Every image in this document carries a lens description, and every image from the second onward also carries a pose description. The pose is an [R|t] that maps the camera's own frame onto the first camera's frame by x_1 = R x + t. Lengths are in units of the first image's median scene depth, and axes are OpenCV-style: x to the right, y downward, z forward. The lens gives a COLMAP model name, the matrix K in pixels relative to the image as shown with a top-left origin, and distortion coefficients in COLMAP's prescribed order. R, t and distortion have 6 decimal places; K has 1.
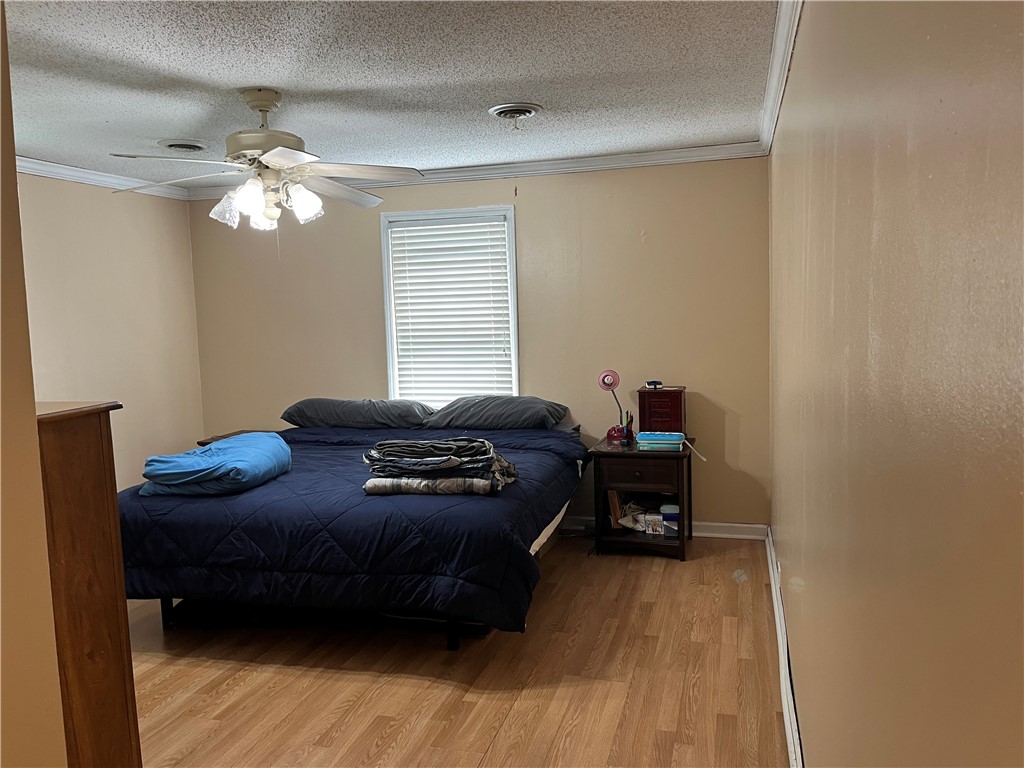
lens RADIAL K [[781.1, 0, 514.8], [0, 781.1, 383.7], [0, 0, 1]] dist [0.065962, -0.090209]
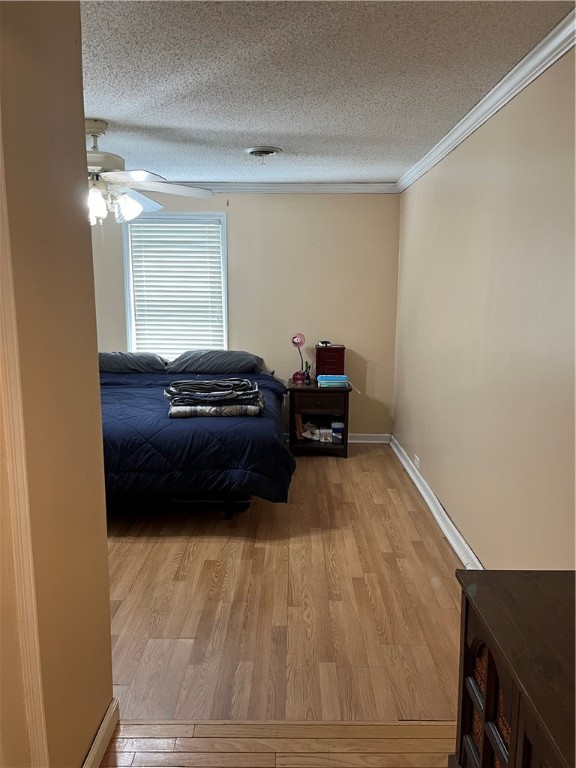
lens RADIAL K [[585.9, 0, 284.1], [0, 585.9, 385.6], [0, 0, 1]] dist [0.065962, -0.090209]
pose [[0.964261, -0.007399, 0.264852, -0.260161], [-0.012256, 0.997294, 0.072481, 0.001581], [-0.264672, -0.073137, 0.961561, -0.083477]]
